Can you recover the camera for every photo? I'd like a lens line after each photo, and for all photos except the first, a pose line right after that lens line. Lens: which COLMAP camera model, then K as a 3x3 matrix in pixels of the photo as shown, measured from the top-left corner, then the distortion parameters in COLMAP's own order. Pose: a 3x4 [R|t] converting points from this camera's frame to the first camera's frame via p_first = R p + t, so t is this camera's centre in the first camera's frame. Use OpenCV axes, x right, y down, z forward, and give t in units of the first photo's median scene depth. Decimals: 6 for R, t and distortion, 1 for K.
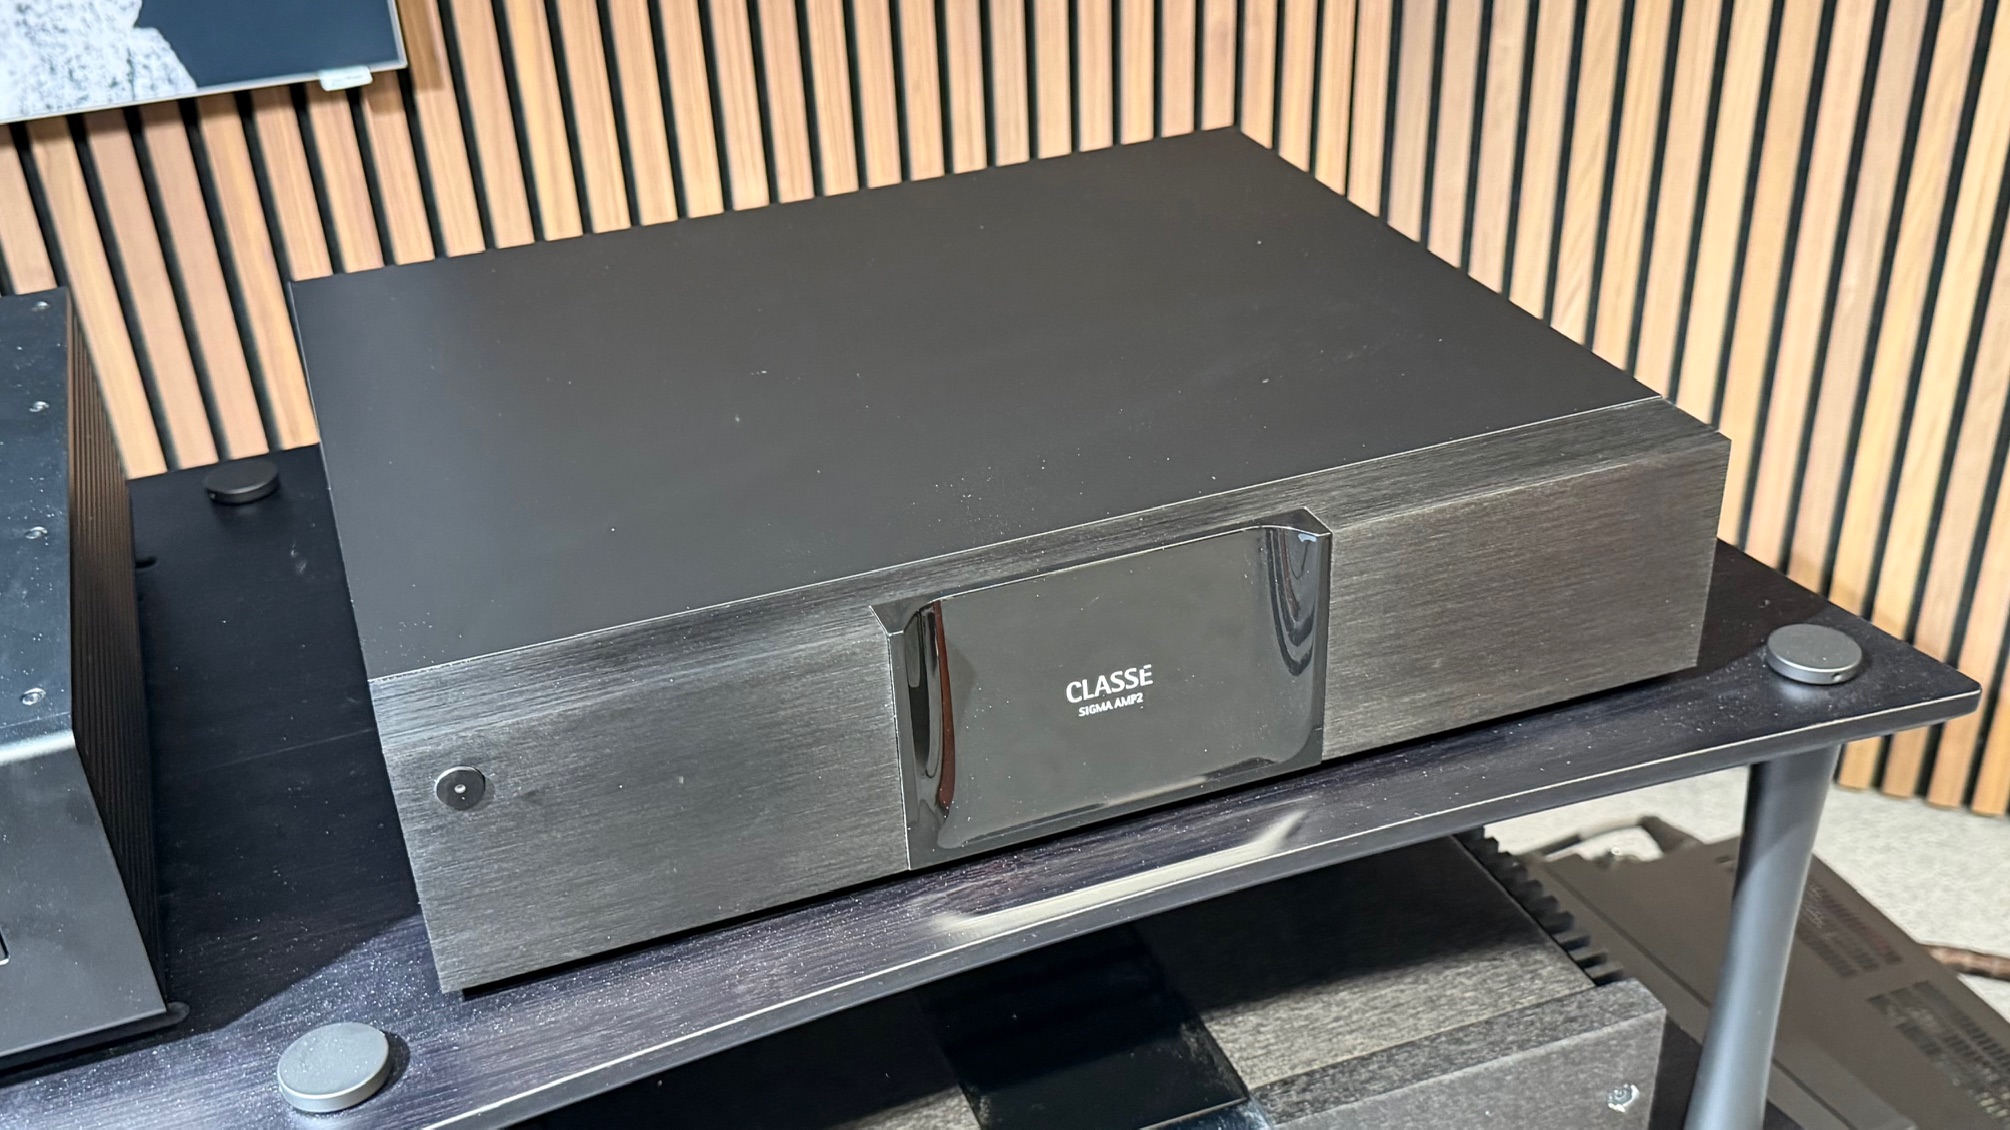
lens RADIAL K [[2067.0, 0, 1003.5], [0, 2067.0, 634.4], [0, 0, 1]] dist [0.198375, -0.501551]
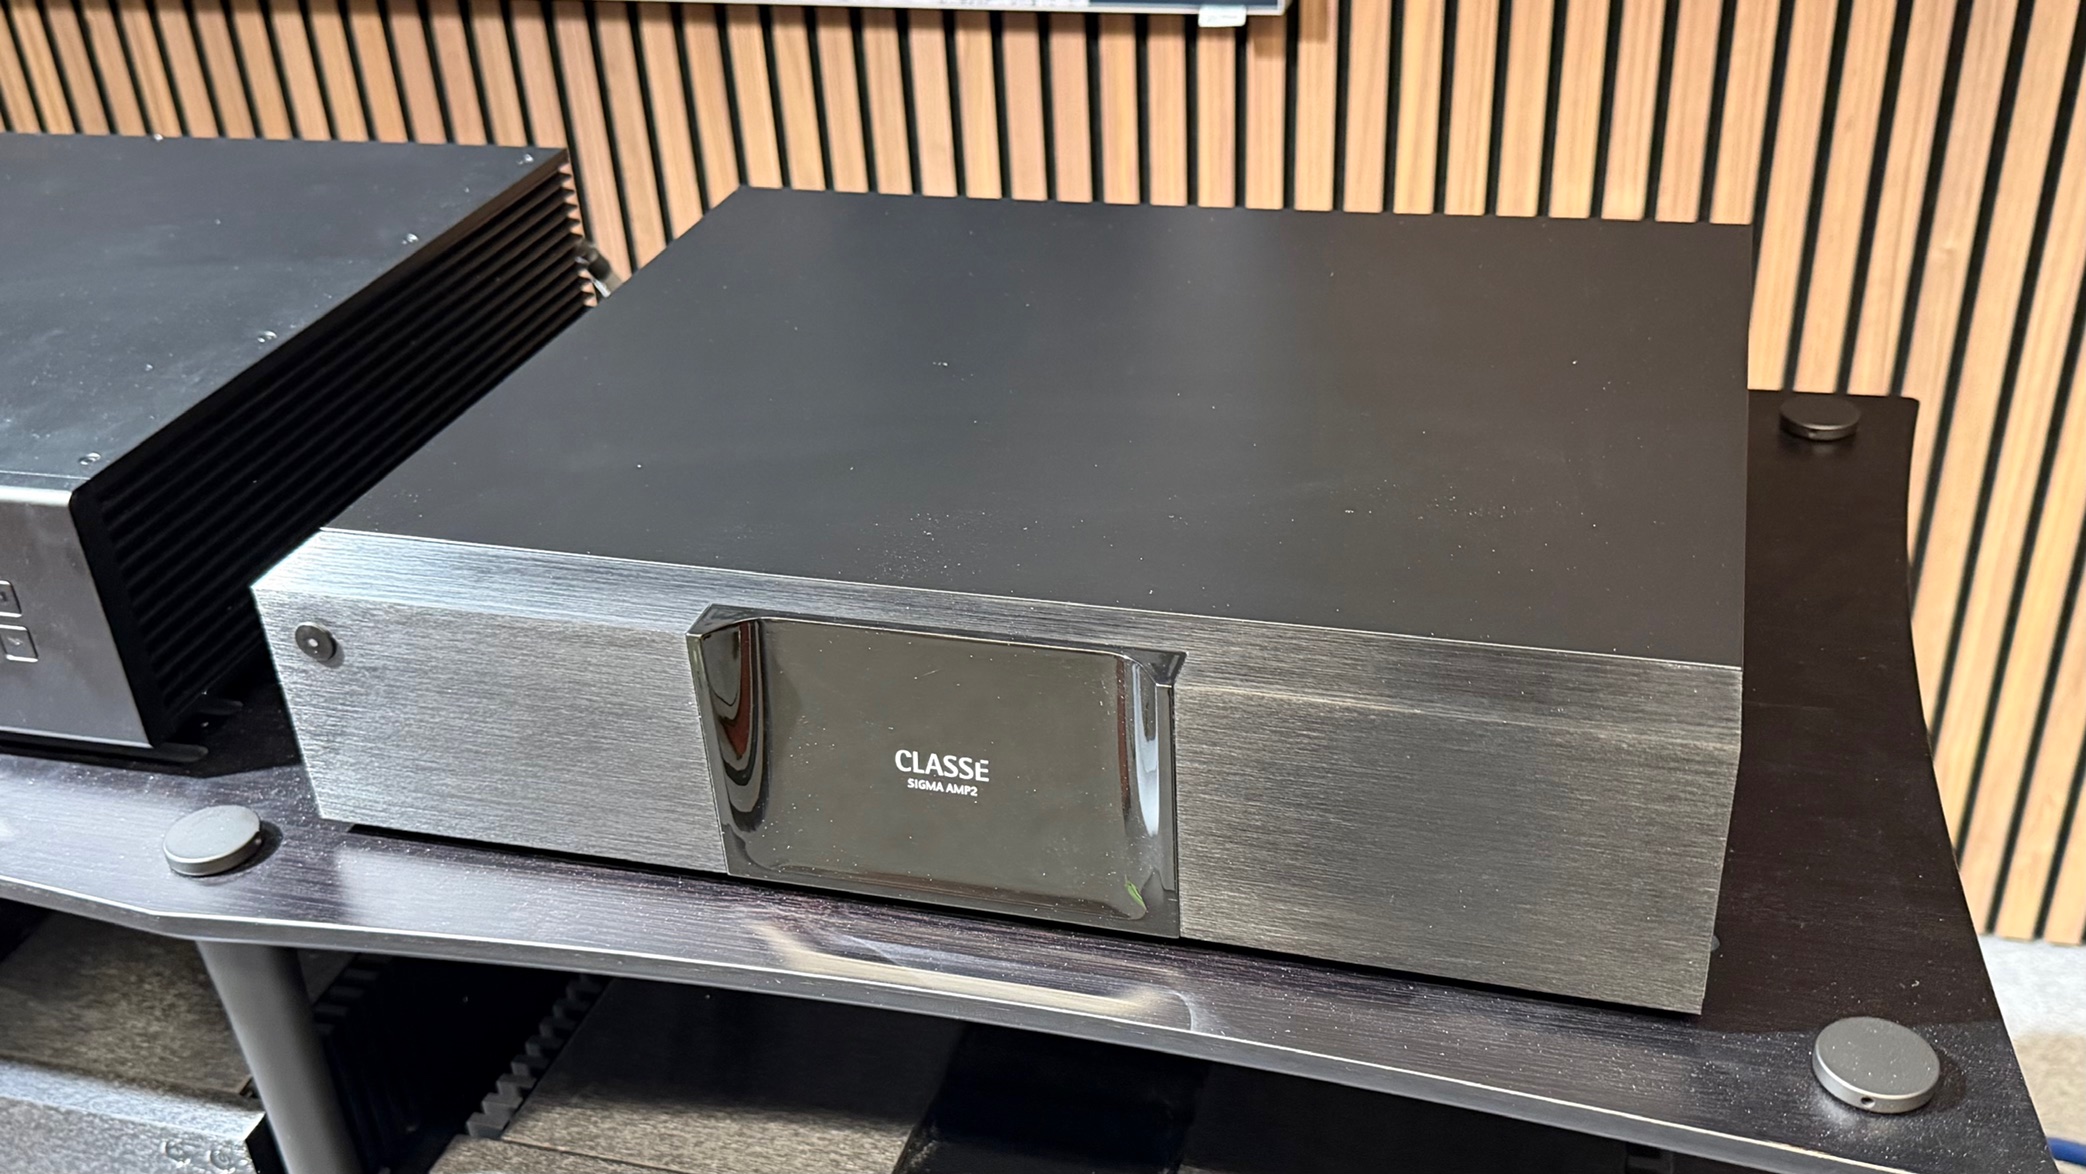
lens RADIAL K [[2098.9, 0, 1039.3], [0, 2098.9, 680.5], [0, 0, 1]] dist [0.097246, -0.030860]
pose [[0.797493, 0.317960, -0.512745, 0.548166], [-0.295573, 0.946787, 0.127399, -0.142805], [0.525968, 0.049954, 0.849036, 0.216738]]
